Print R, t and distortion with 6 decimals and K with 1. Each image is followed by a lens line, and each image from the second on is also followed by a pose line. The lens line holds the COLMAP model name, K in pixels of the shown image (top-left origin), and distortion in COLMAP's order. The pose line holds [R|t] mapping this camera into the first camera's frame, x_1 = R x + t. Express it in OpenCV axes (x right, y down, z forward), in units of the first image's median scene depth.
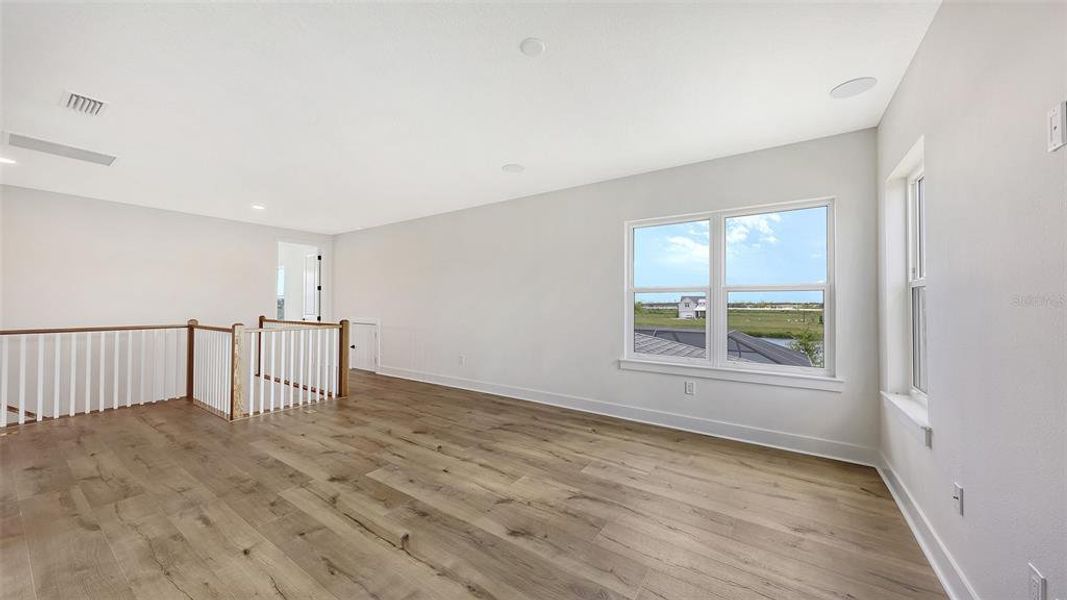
lens RADIAL K [[368.2, 0, 532.9], [0, 368.2, 299.1], [0, 0, 1]] dist [0.009533, -0.000969]
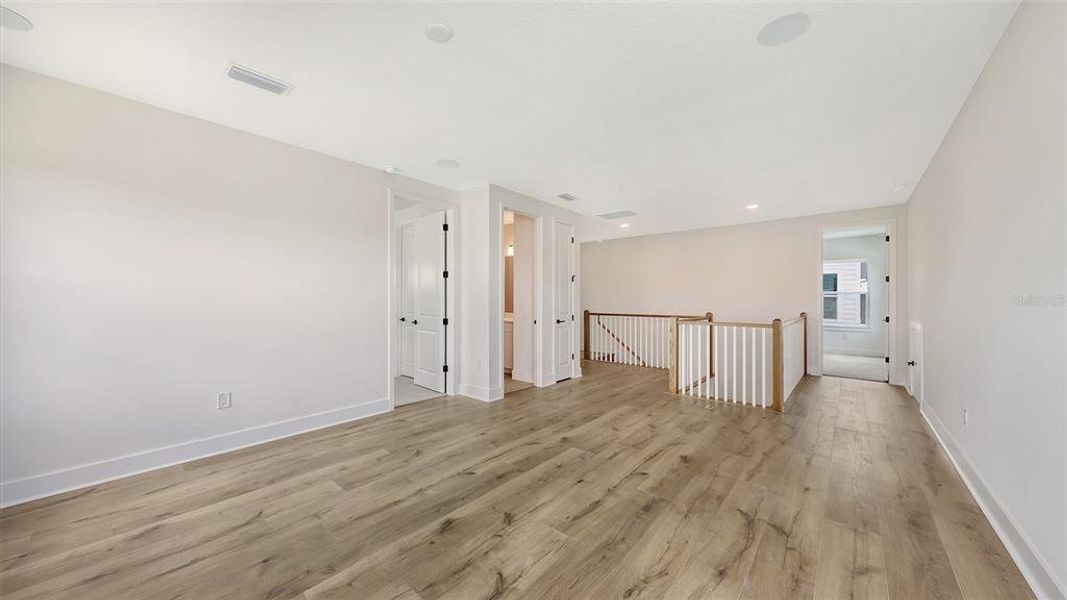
lens RADIAL K [[368.2, 0, 532.2], [0, 368.2, 297.1], [0, 0, 1]] dist [0.009533, -0.000969]
pose [[-0.125219, -0.011973, -0.992057, 0.650054], [0.013990, 0.999806, -0.013832, 0.020464], [0.992031, -0.015610, -0.125027, 0.946228]]
